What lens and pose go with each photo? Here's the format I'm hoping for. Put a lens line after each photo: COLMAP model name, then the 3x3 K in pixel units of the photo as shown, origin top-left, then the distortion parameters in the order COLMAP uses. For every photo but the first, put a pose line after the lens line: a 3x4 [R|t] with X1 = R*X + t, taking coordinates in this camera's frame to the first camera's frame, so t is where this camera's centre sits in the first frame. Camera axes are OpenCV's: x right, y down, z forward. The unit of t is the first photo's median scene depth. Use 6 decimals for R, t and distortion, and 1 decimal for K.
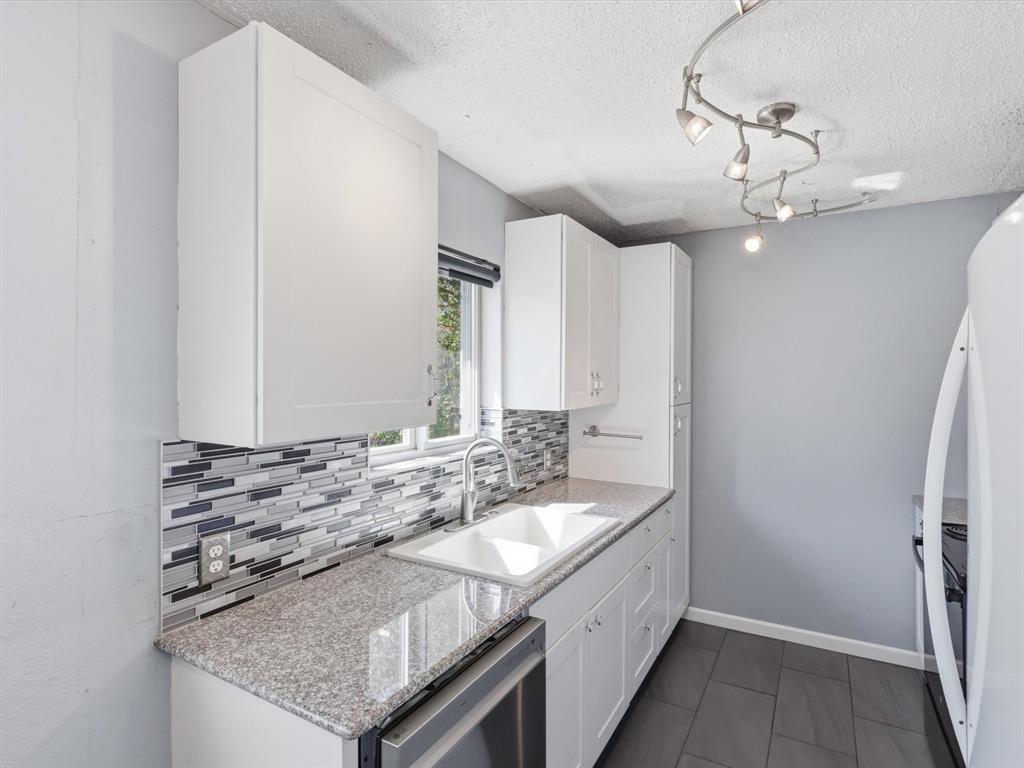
lens RADIAL K [[534.5, 0, 511.1], [0, 534.5, 376.6], [0, 0, 1]] dist [-0.004867, 0.001507]
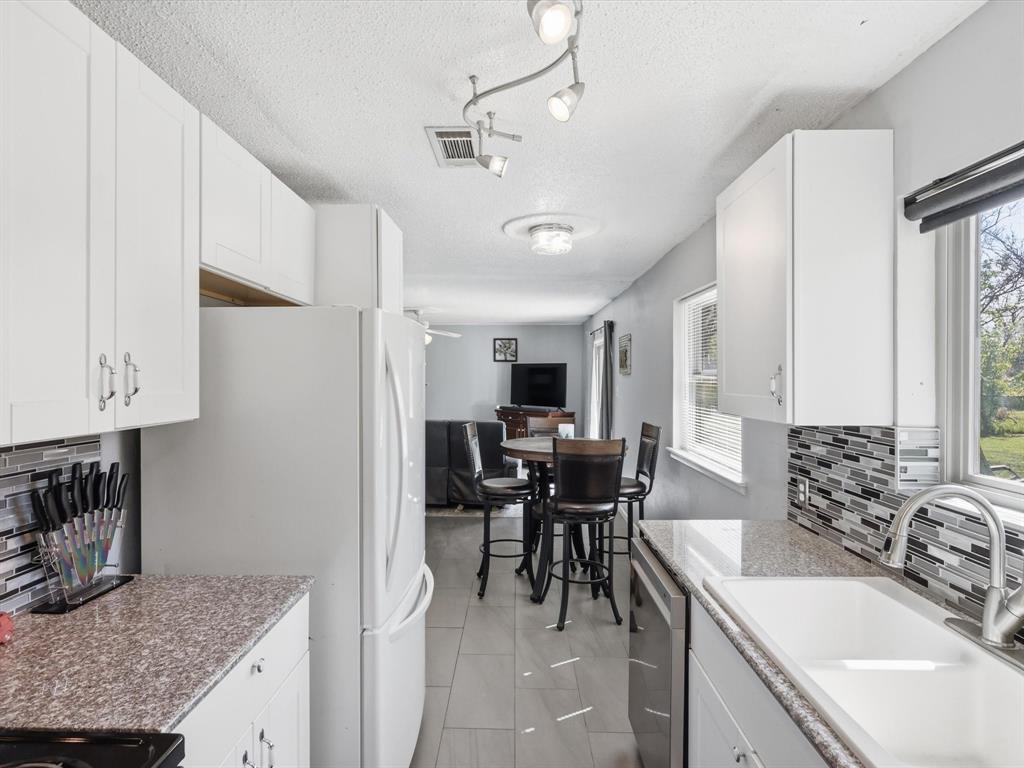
lens RADIAL K [[545.5, 0, 509.2], [0, 545.5, 378.2], [0, 0, 1]] dist [-0.001464, 0.000909]
pose [[-0.870552, -0.001452, -0.492073, 0.664501], [-0.002274, 0.999997, 0.001073, 0.002656], [0.492070, 0.002053, -0.870553, 1.321905]]
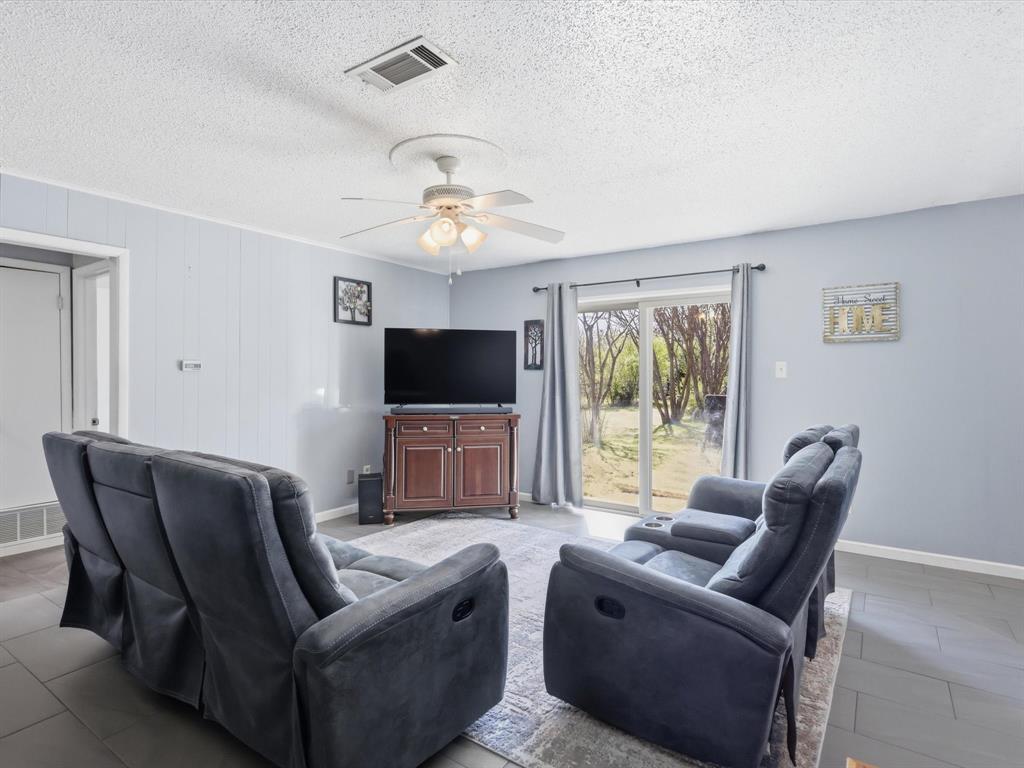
lens RADIAL K [[534.5, 0, 511.1], [0, 534.5, 376.6], [0, 0, 1]] dist [-0.004867, 0.001507]
pose [[-0.068852, 0.002713, -0.997623, 0.748816], [0.002364, 0.999994, 0.002556, 0.100880], [0.997624, -0.002182, -0.068858, -1.941181]]
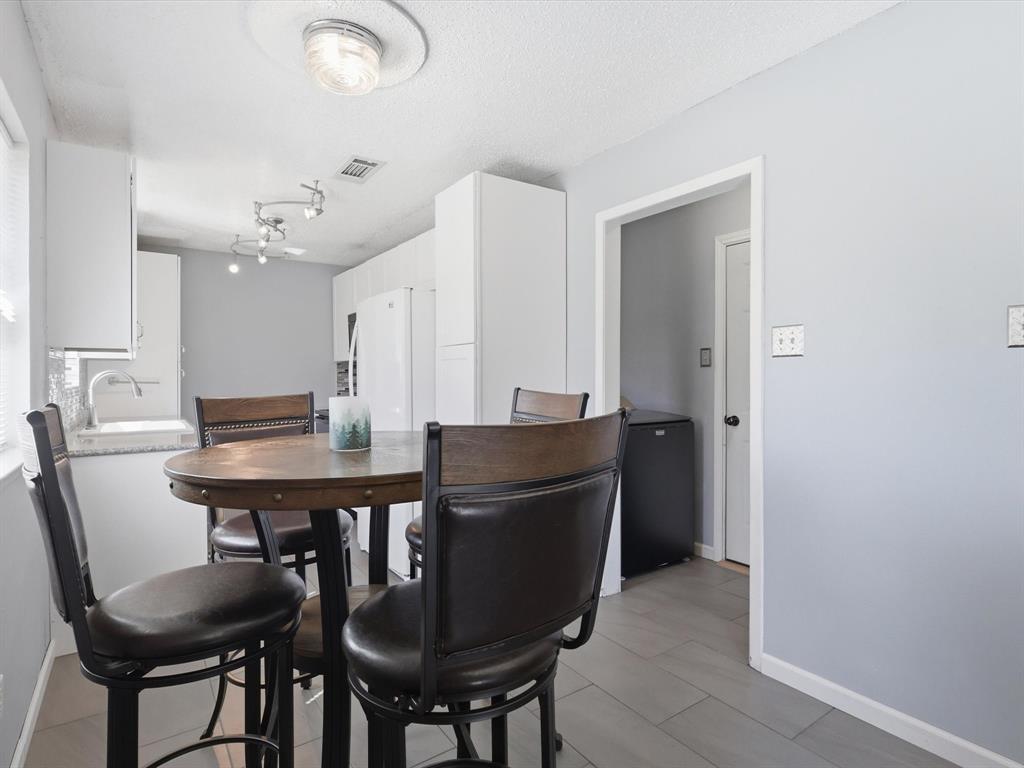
lens RADIAL K [[539.3, 0, 511.2], [0, 539.3, 376.4], [0, 0, 1]] dist [-0.005305, 0.002814]
pose [[0.417488, -0.005414, 0.908666, -1.040378], [0.004098, 0.999983, 0.004076, 0.138854], [-0.908673, 0.002022, 0.417503, -0.760999]]
